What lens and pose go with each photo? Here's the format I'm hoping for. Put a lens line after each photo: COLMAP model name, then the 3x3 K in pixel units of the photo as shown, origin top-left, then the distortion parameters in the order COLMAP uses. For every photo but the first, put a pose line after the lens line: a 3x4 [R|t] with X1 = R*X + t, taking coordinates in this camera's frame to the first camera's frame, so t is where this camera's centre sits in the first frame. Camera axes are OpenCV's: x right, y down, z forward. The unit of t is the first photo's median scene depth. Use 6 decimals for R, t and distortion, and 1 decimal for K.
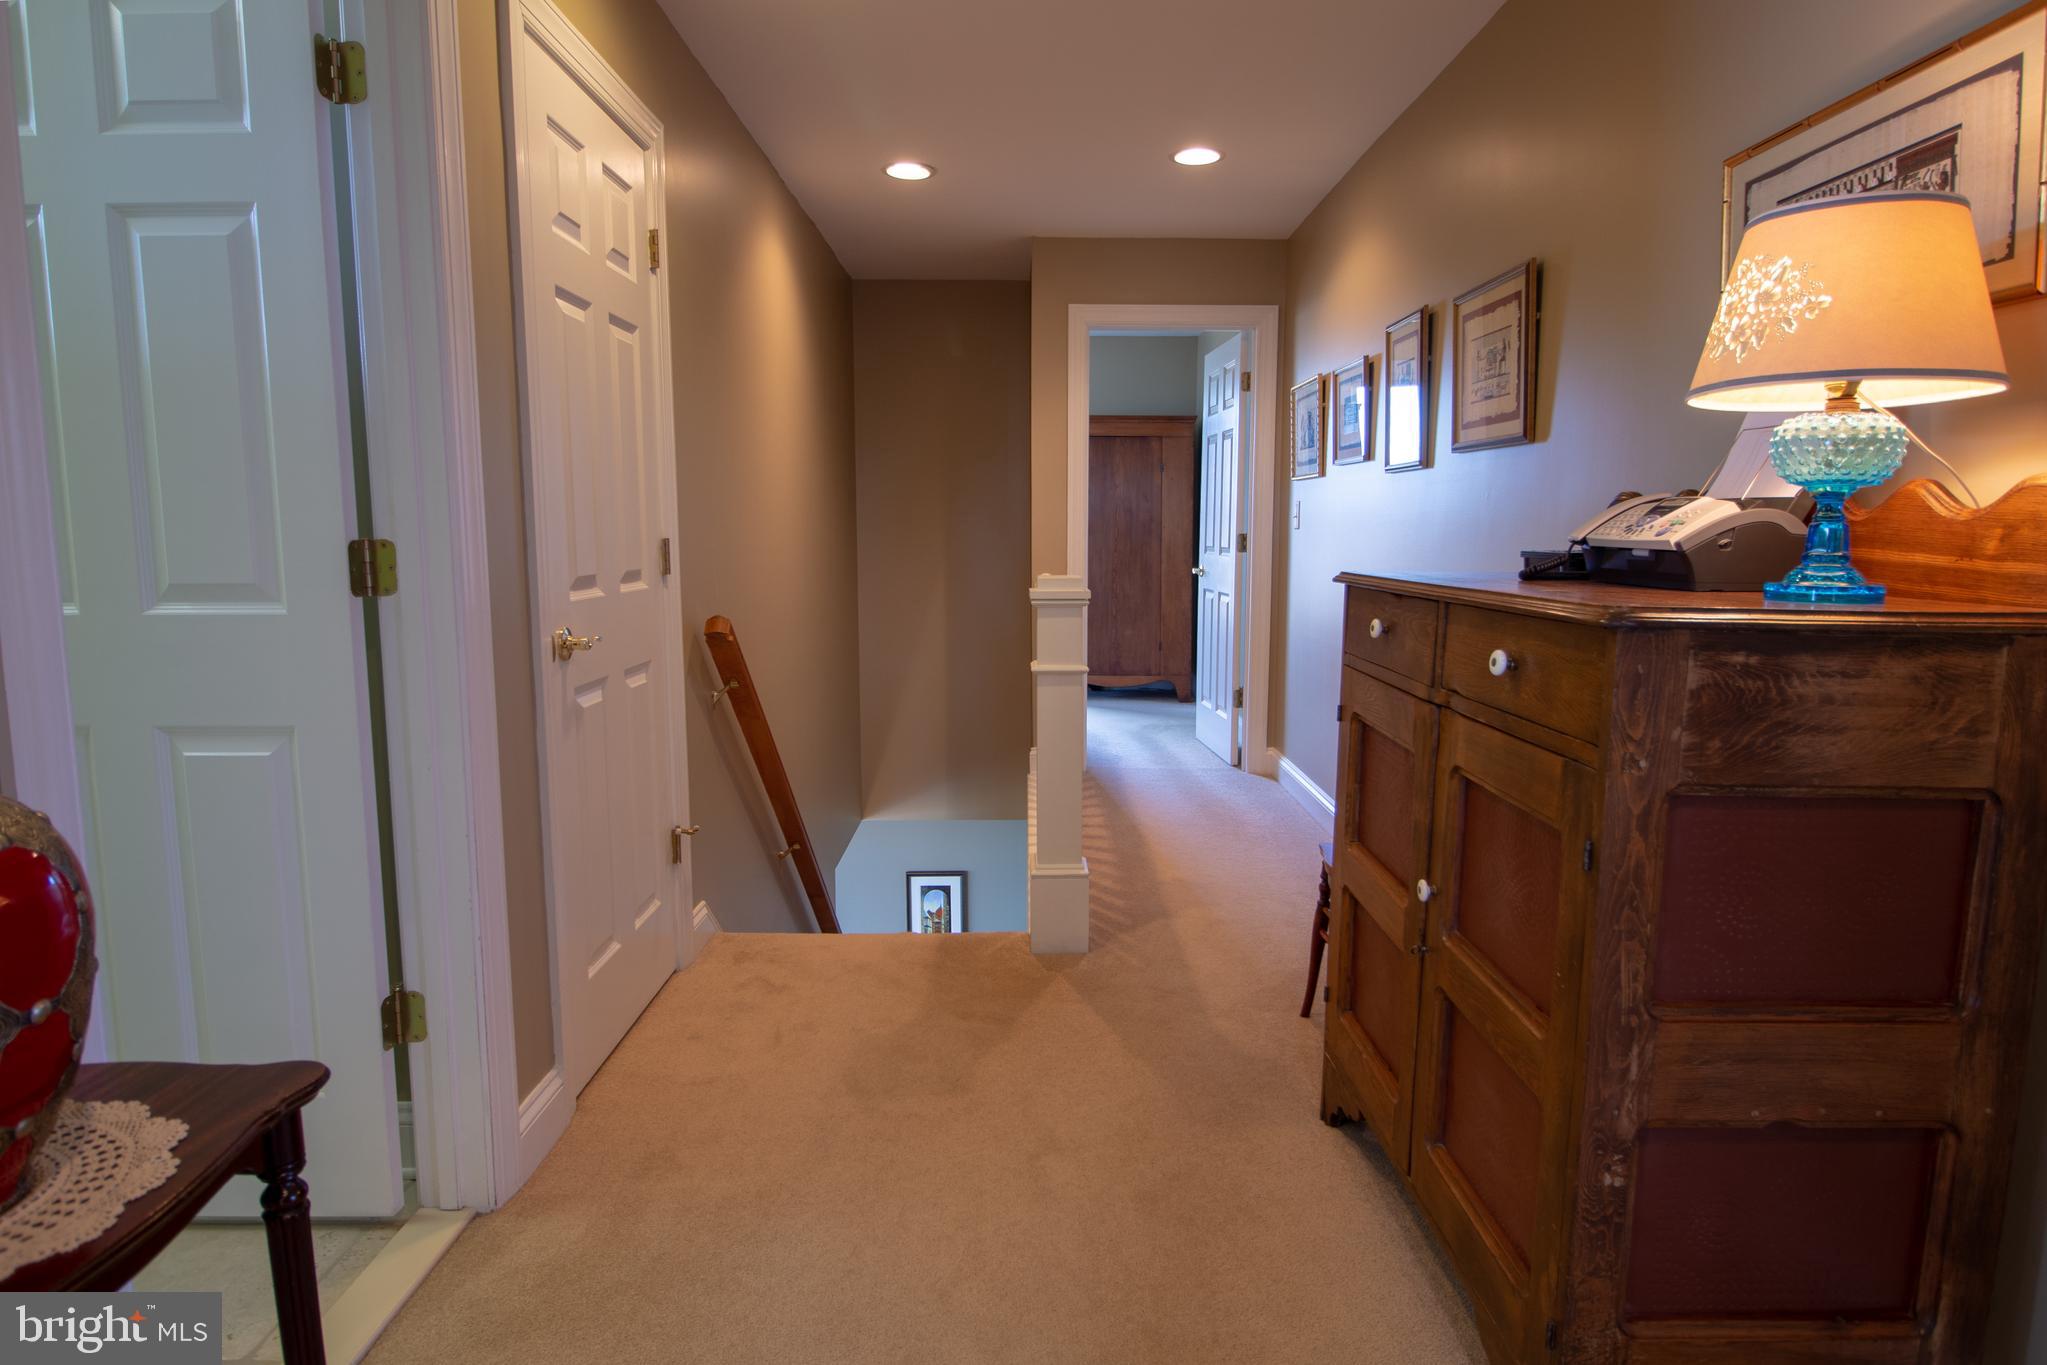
lens RADIAL K [[1130.3, 0, 1018.8], [0, 1130.3, 671.4], [0, 0, 1]] dist [-0.002322, -0.000835]
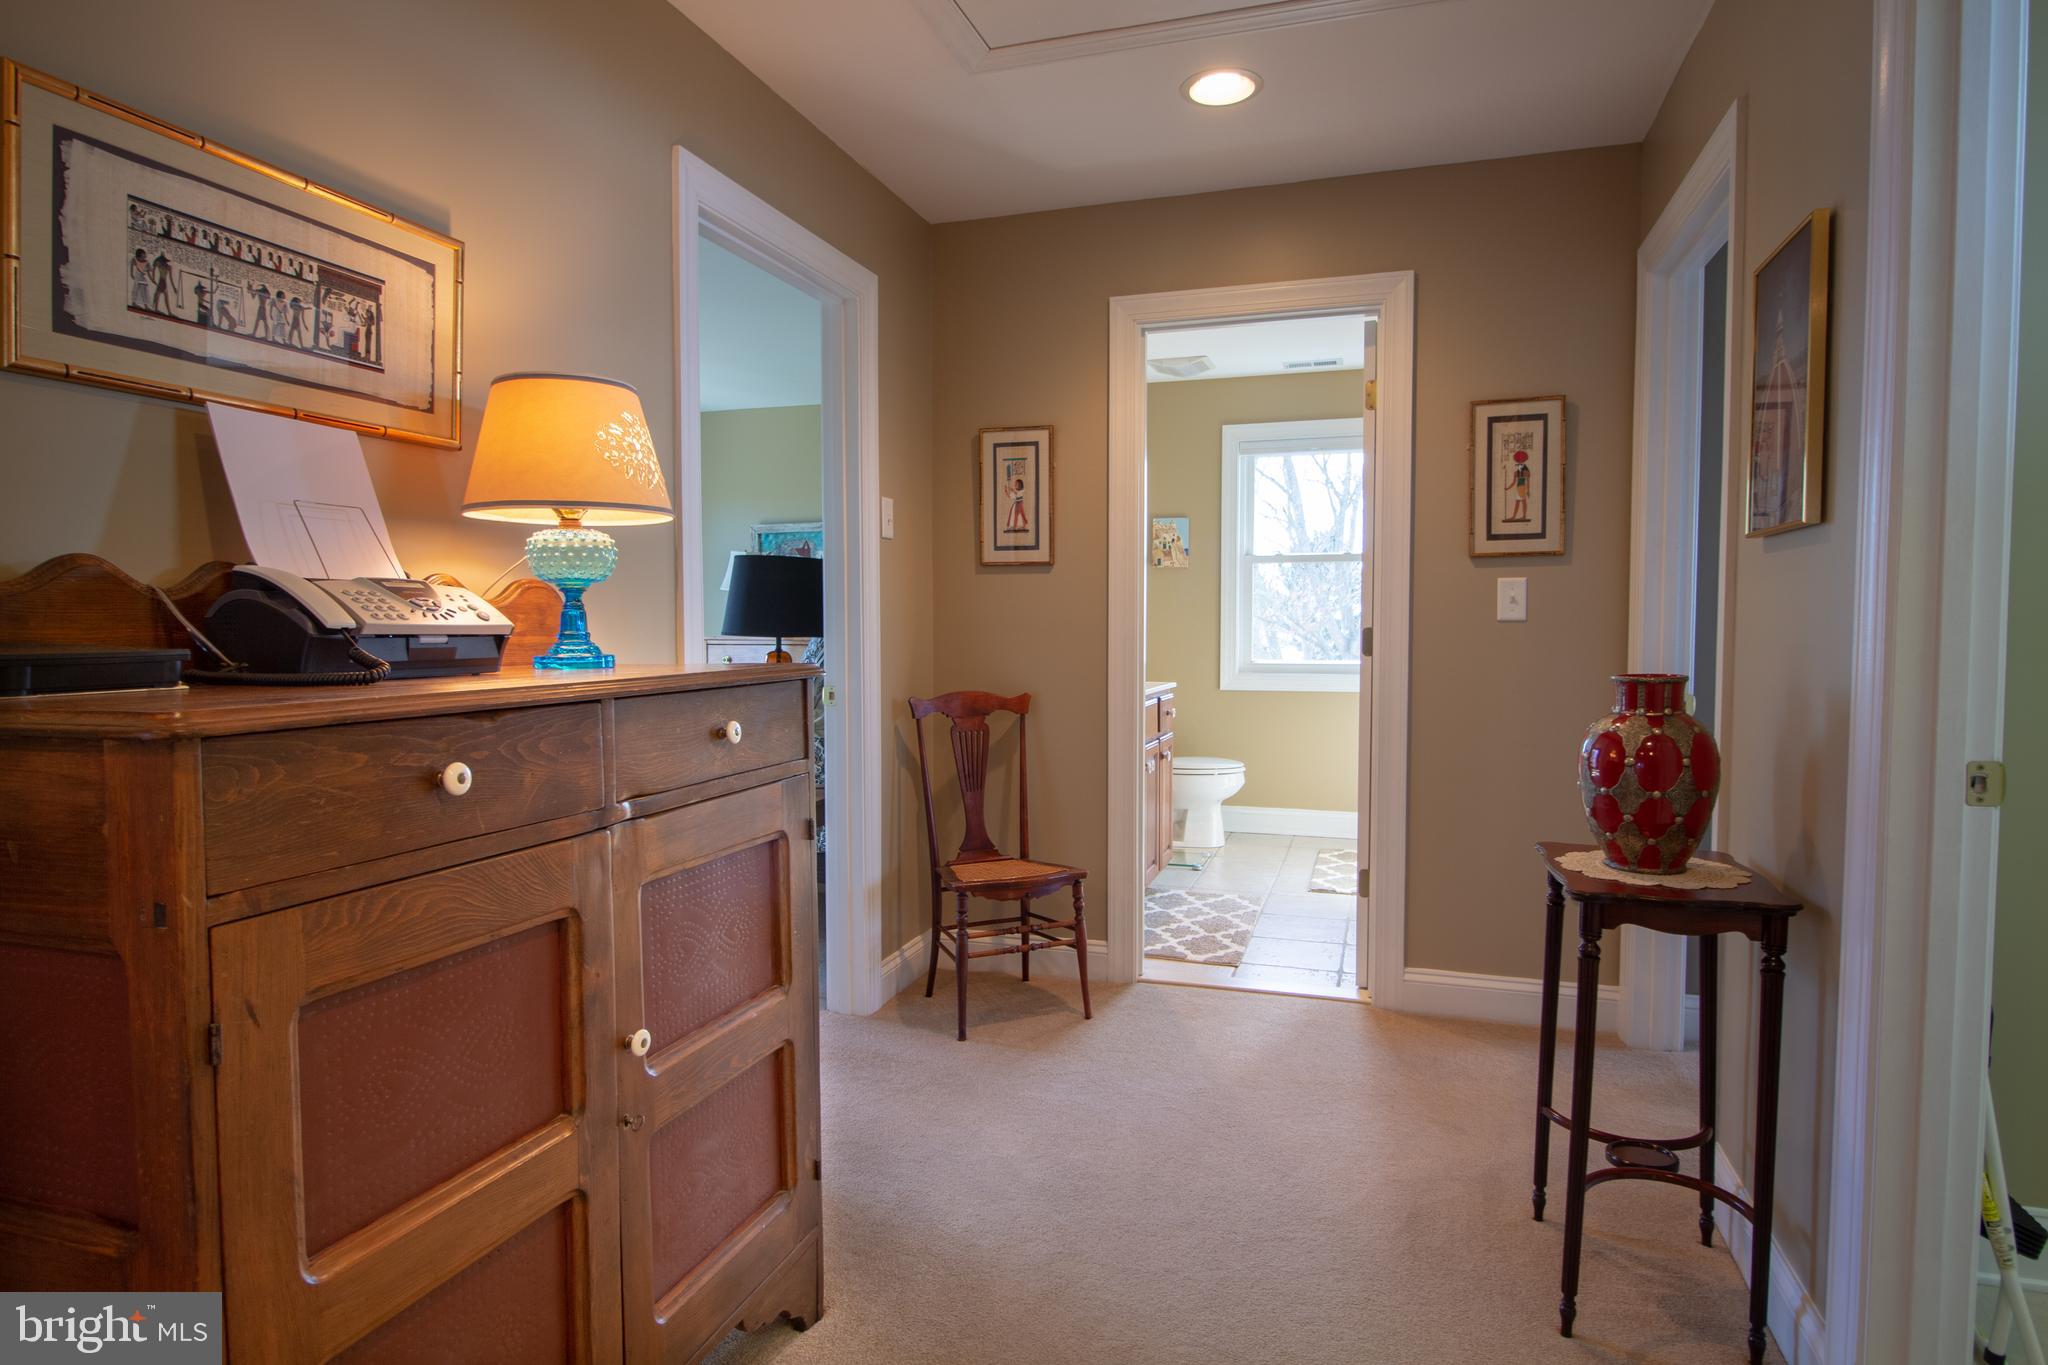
lens RADIAL K [[1130.9, 0, 1026.6], [0, 1130.9, 680.3], [0, 0, 1]] dist [-0.002322, -0.000835]
pose [[-0.947007, -0.009642, 0.321069, -0.205183], [0.047676, 0.984259, 0.170179, -0.236184], [-0.317655, 0.176468, -0.931640, 1.967191]]
